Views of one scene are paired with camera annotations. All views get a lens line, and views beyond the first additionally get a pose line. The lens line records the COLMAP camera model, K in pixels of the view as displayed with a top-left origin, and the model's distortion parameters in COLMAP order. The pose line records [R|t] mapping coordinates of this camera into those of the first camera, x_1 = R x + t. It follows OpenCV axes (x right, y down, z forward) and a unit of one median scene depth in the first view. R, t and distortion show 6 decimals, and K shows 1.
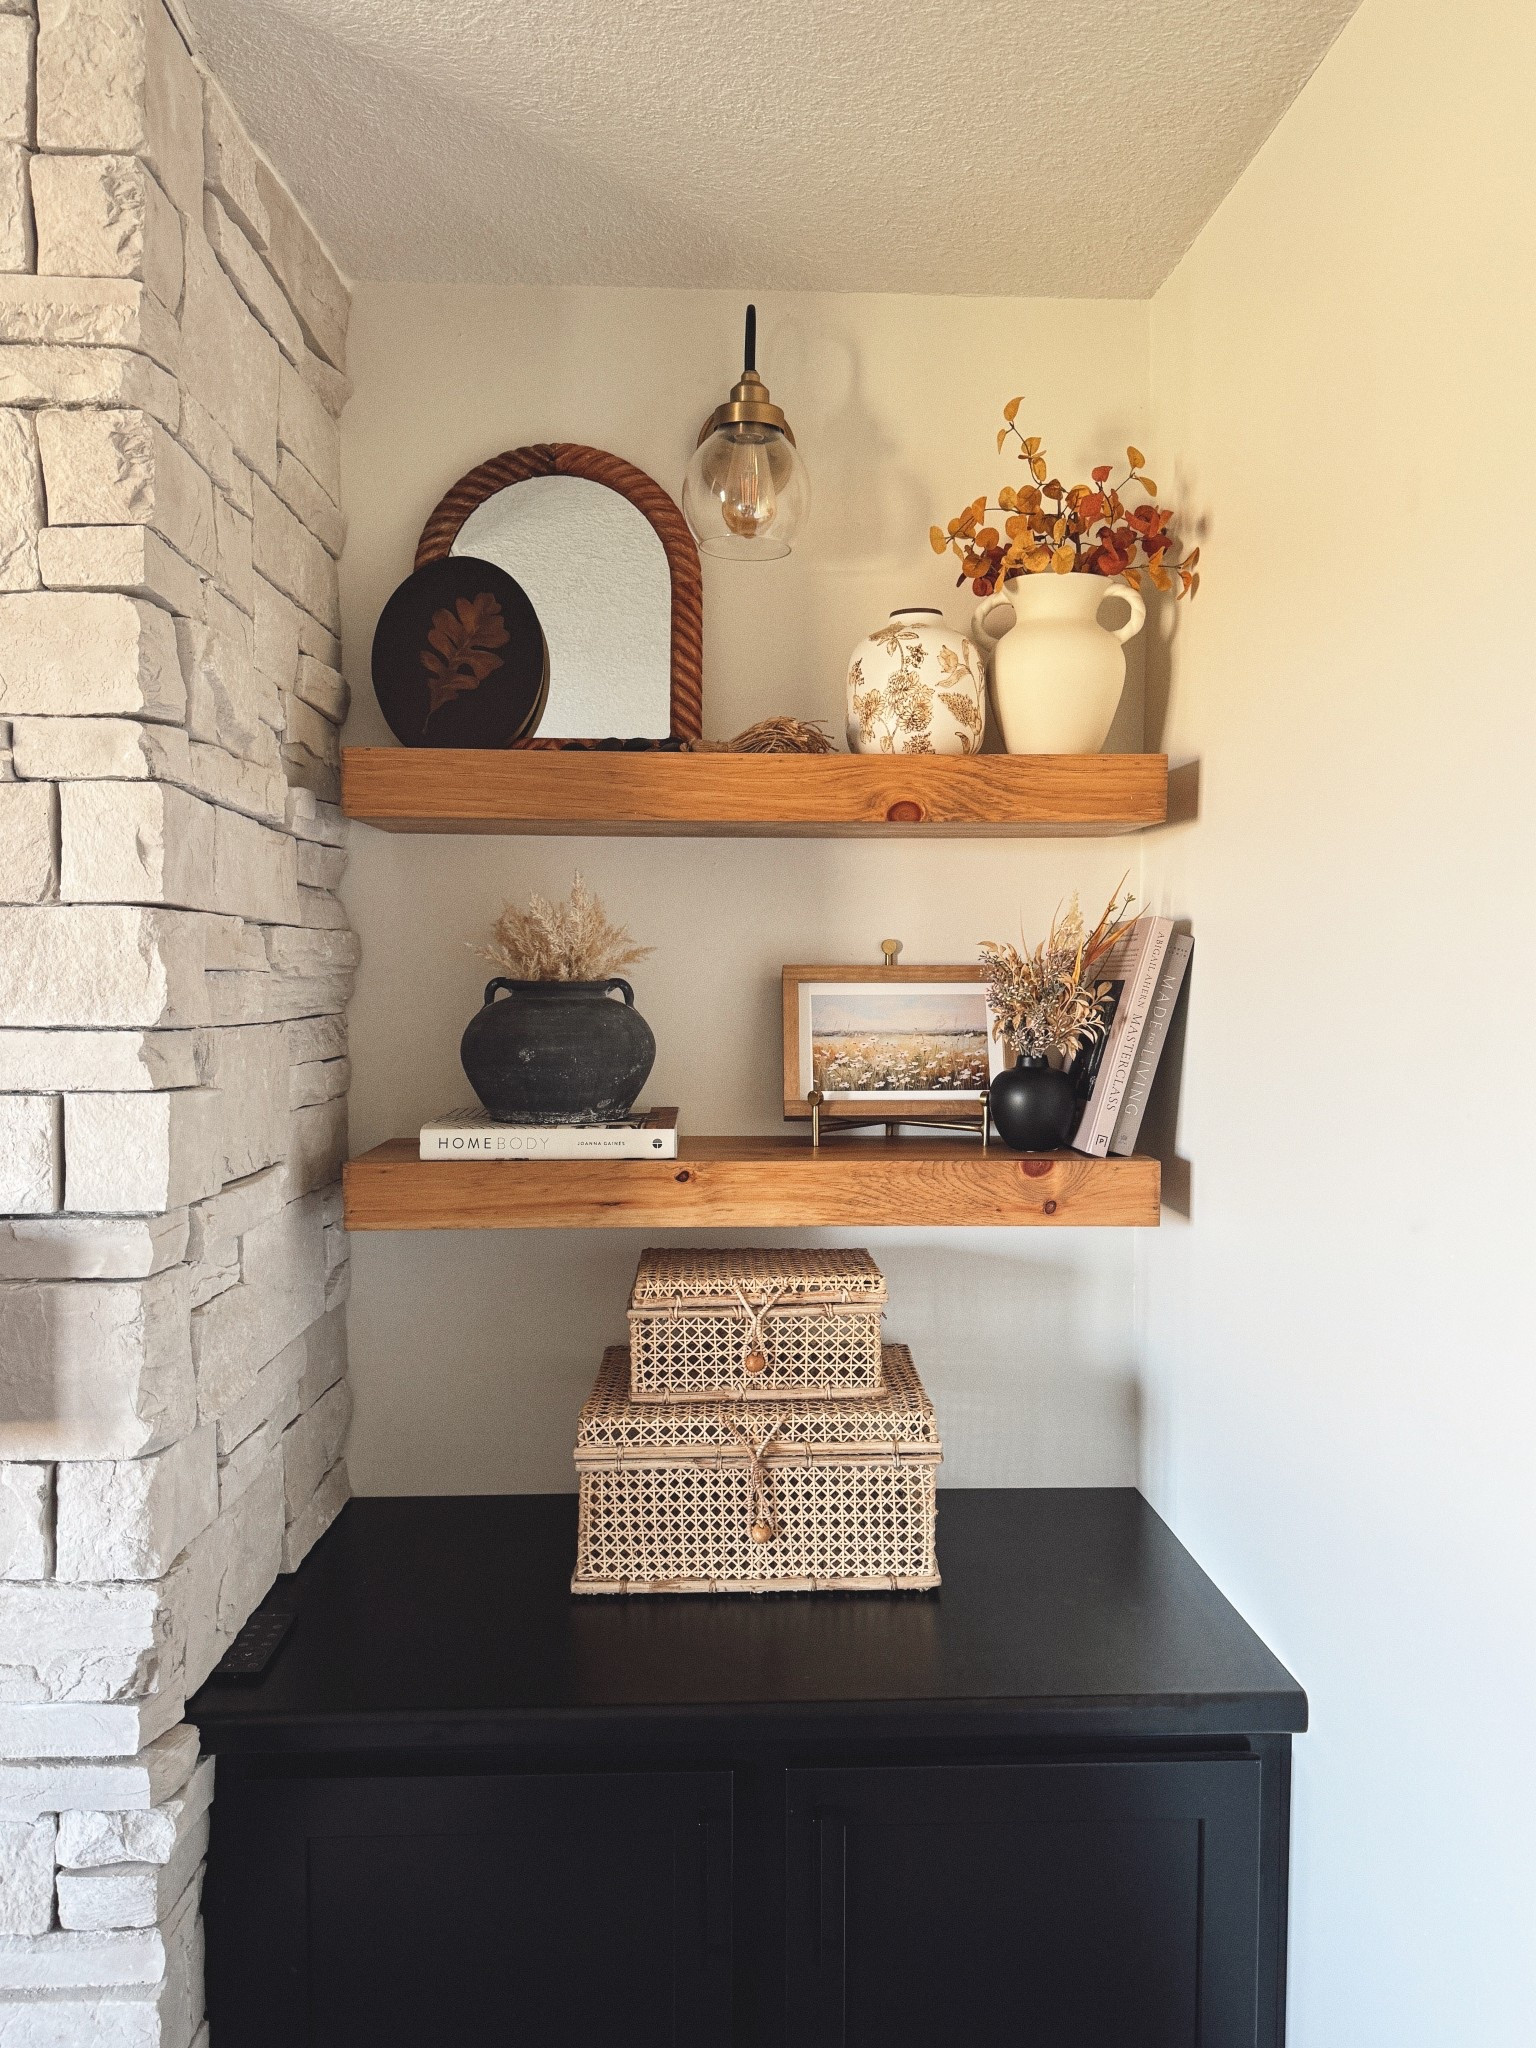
lens RADIAL K [[1426.2, 0, 768.0], [0, 1426.2, 1024.0], [0, 0, 1]] dist [0.053951, -0.109898]
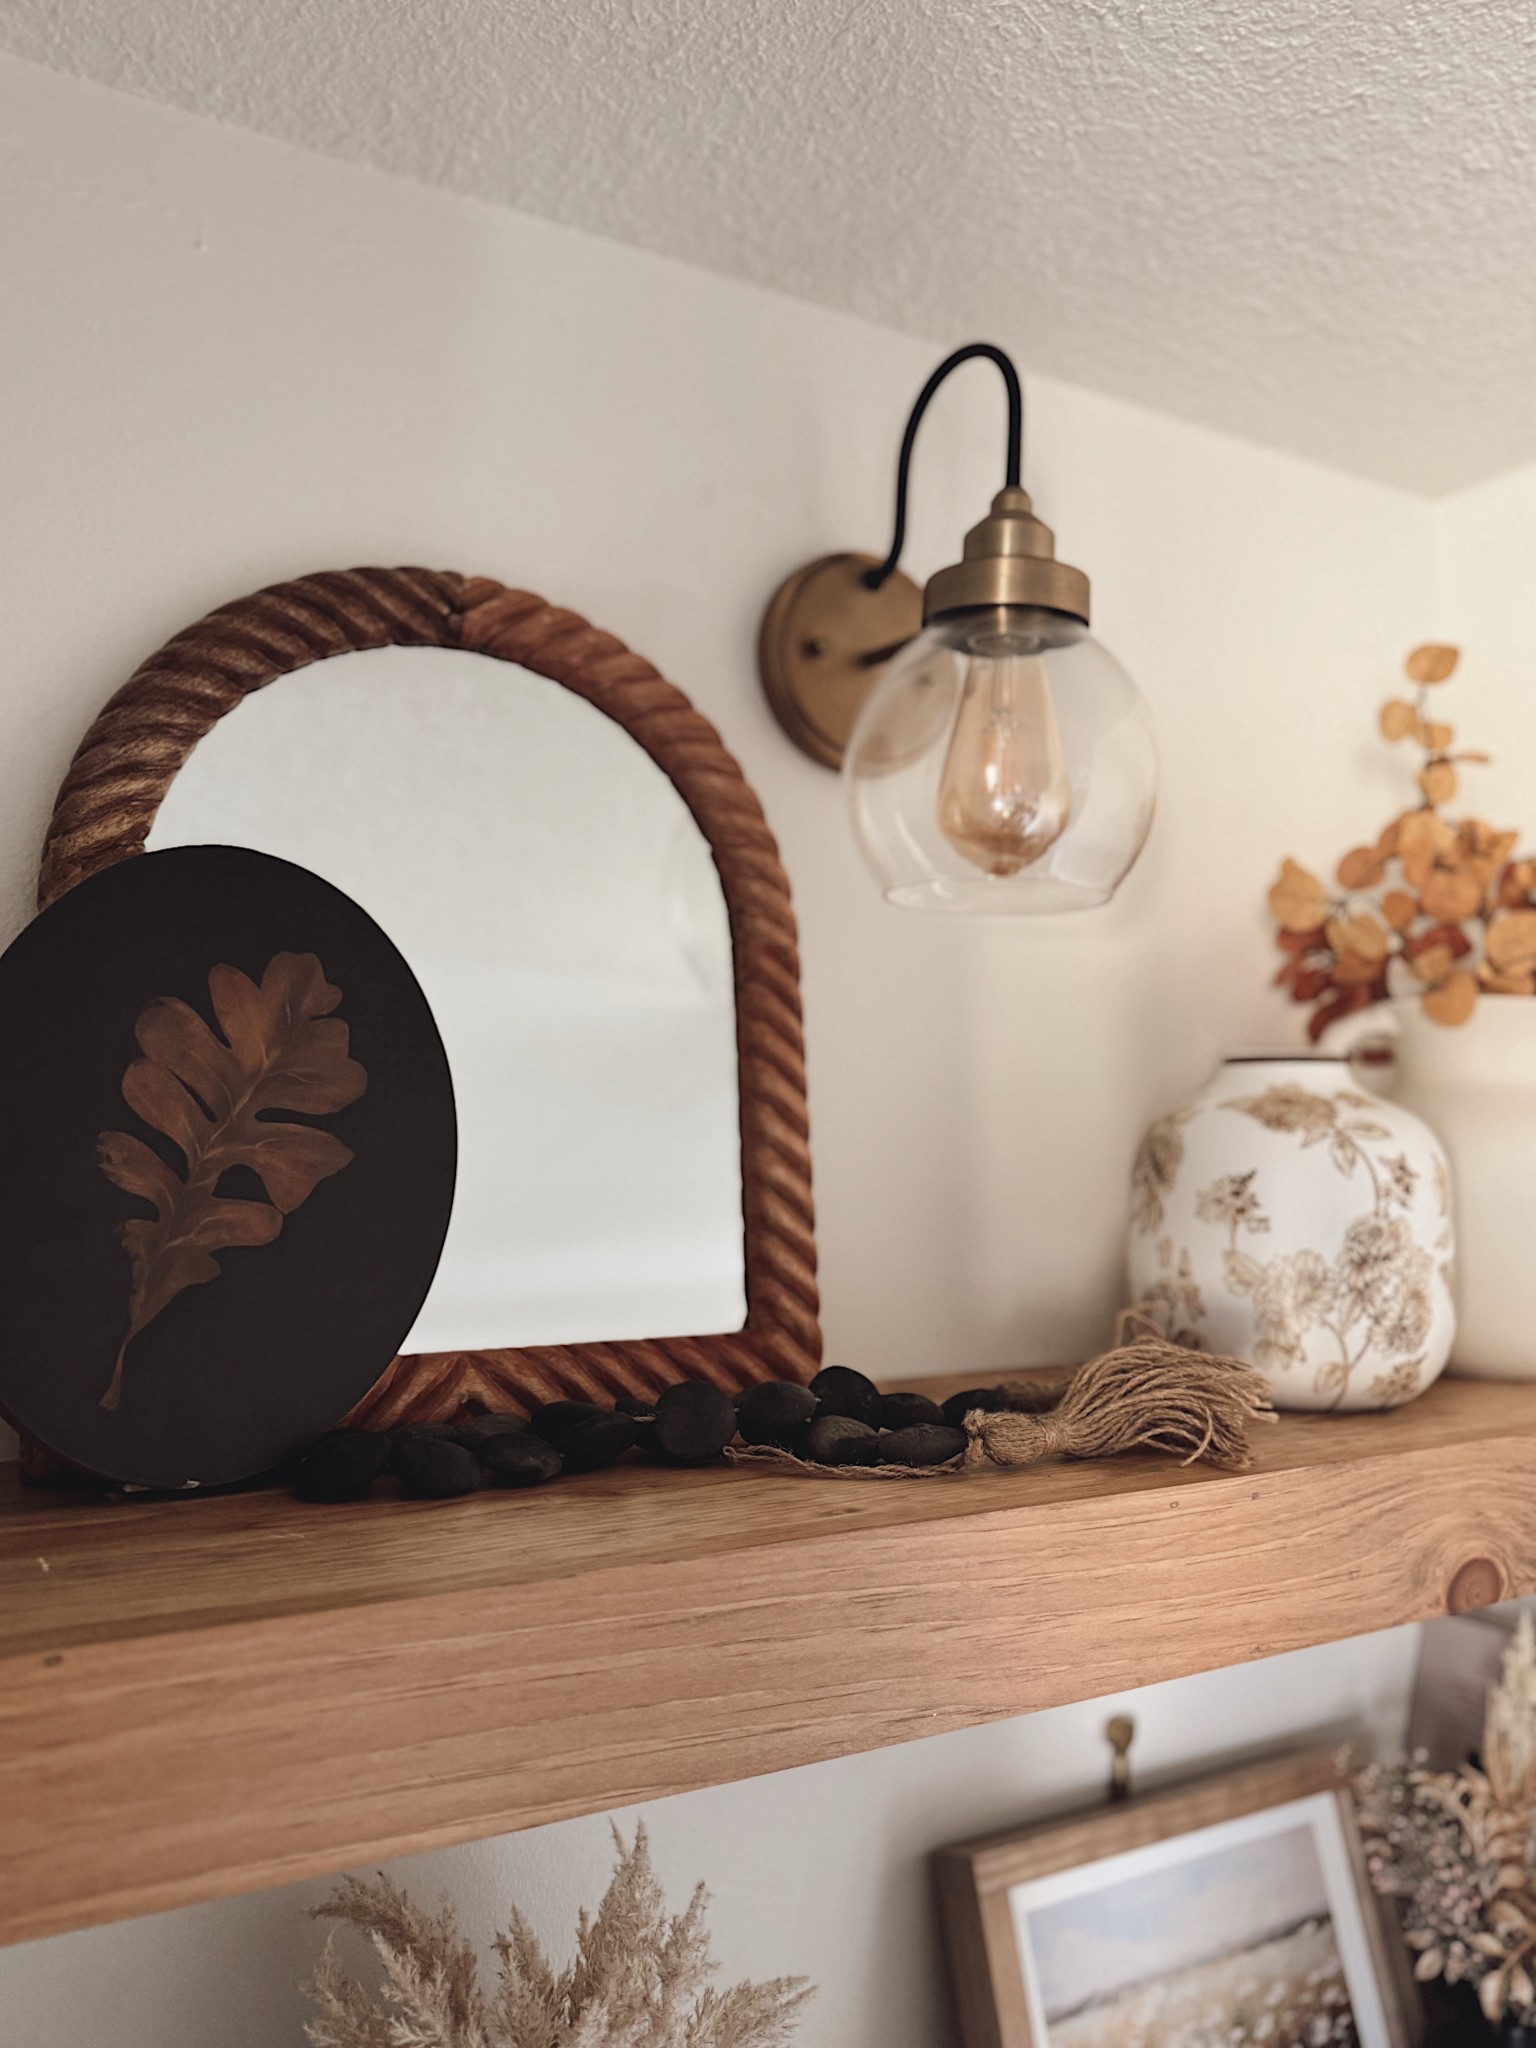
lens RADIAL K [[1492.6, 0, 742.6], [0, 1492.6, 1022.0], [0, 0, 1]] dist [0.091459, -0.132027]
pose [[0.894979, 0.031310, 0.445007, -0.272699], [0.025623, 0.992279, -0.121347, -0.248129], [-0.445371, 0.120006, 0.887267, 0.660314]]
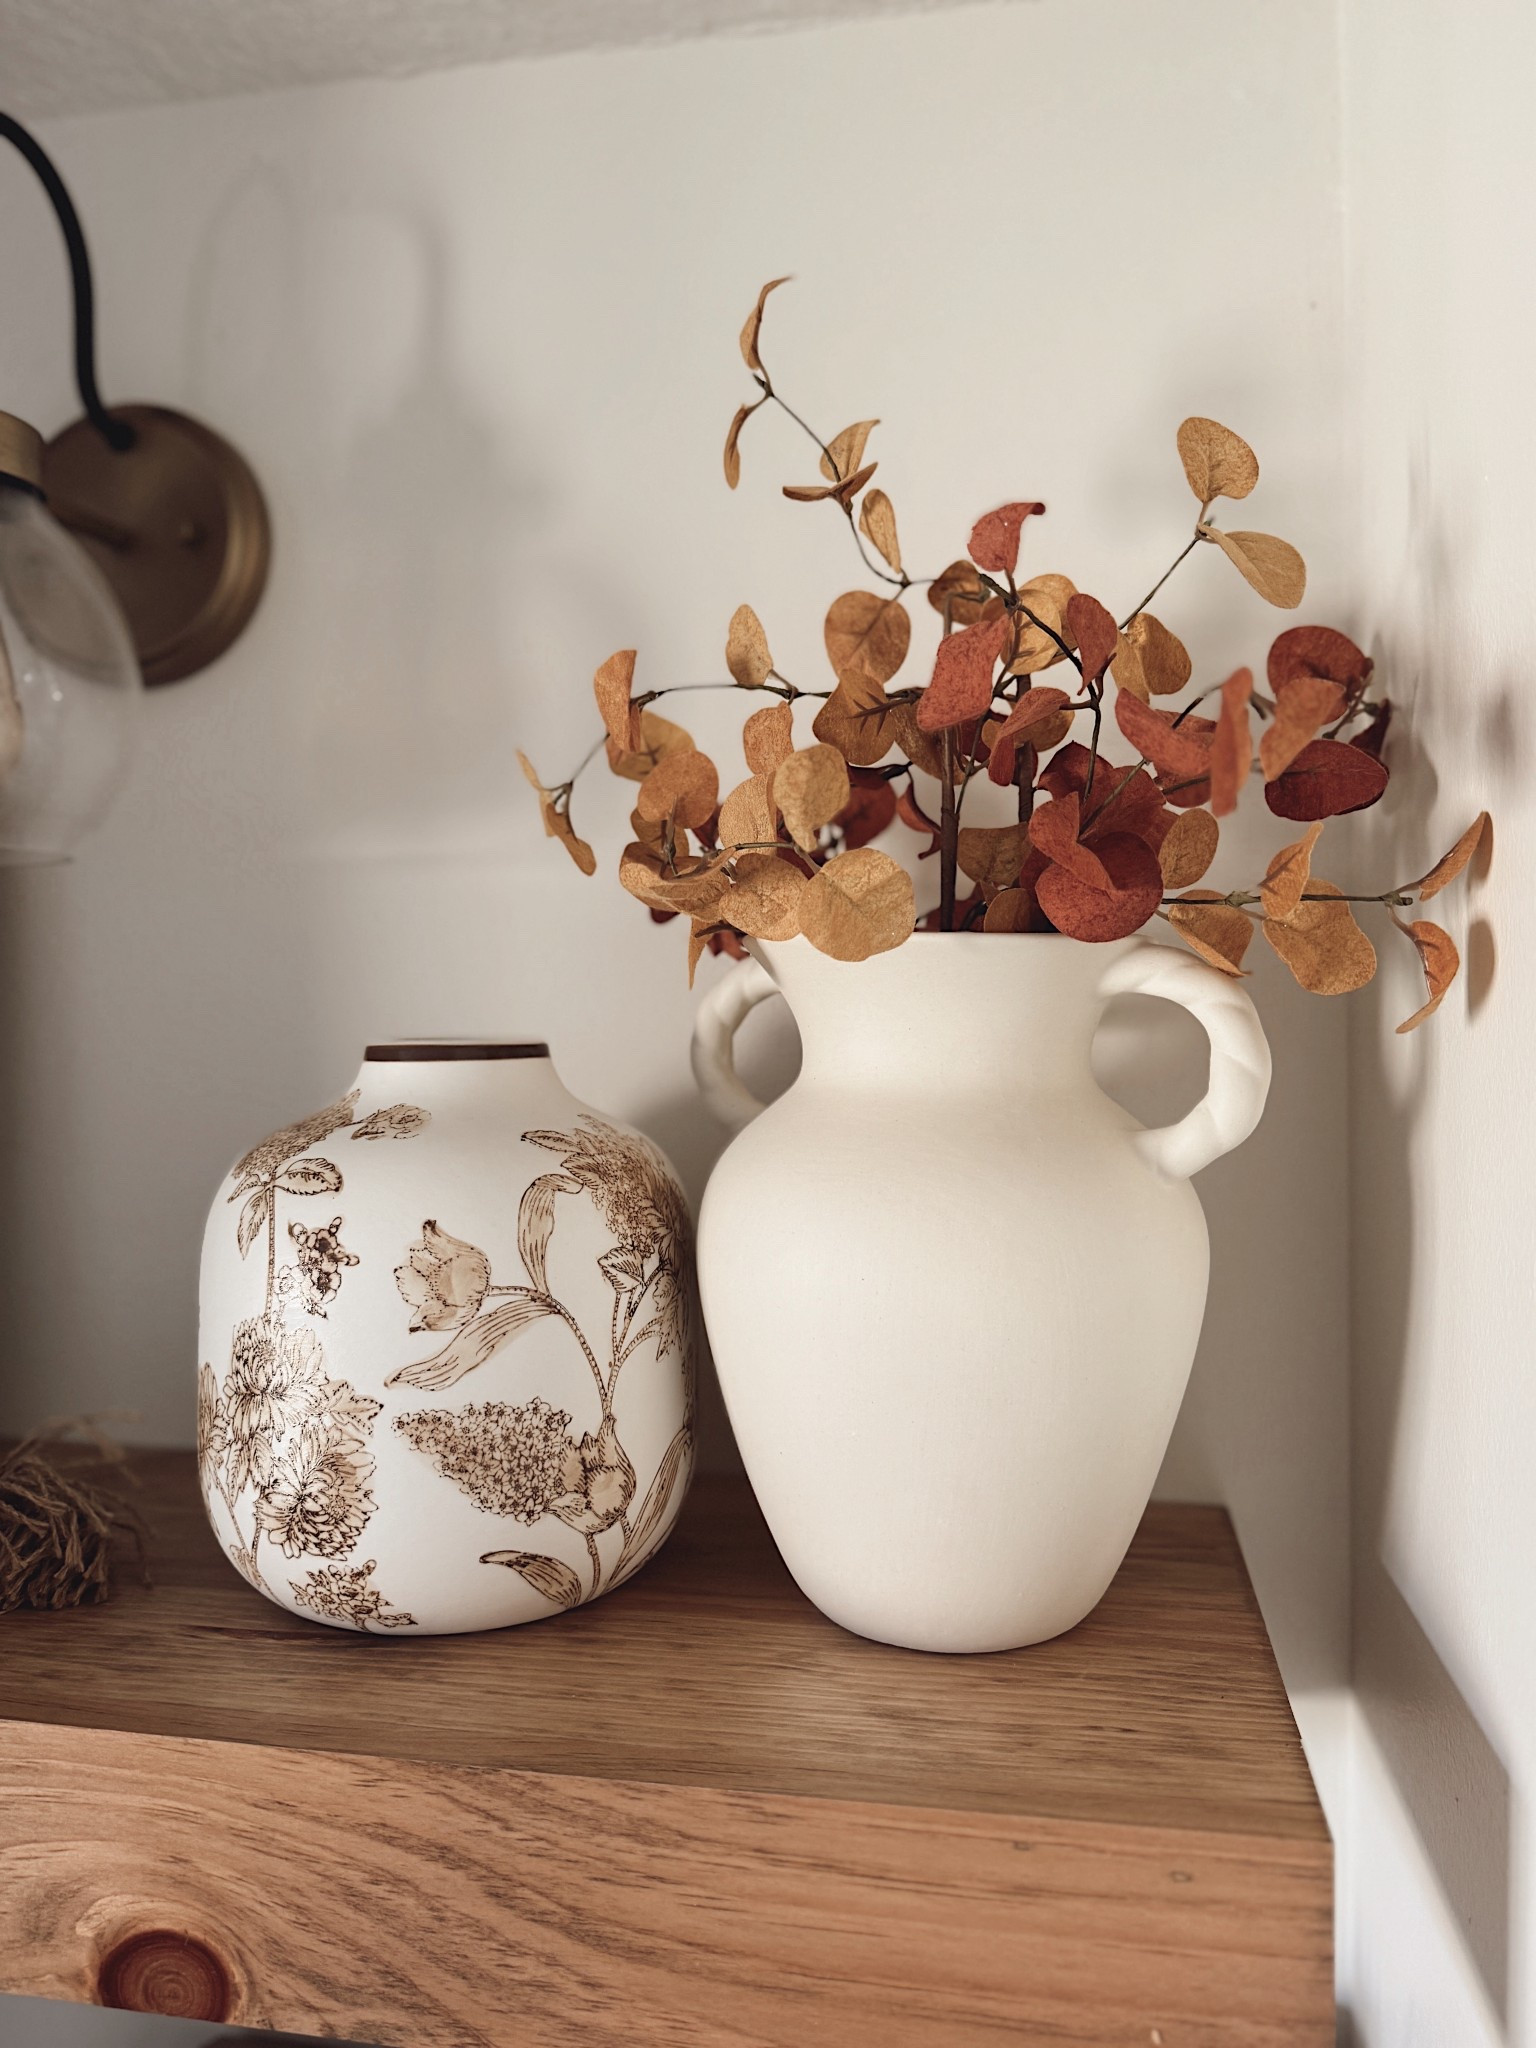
lens RADIAL K [[1533.5, 0, 774.5], [0, 1533.5, 994.4], [0, 0, 1]] dist [0.054929, -0.084533]
pose [[0.975562, -0.005170, -0.219662, 0.238934], [-0.013689, 0.996351, -0.084246, -0.276720], [0.219296, 0.085194, 0.971932, 0.725894]]
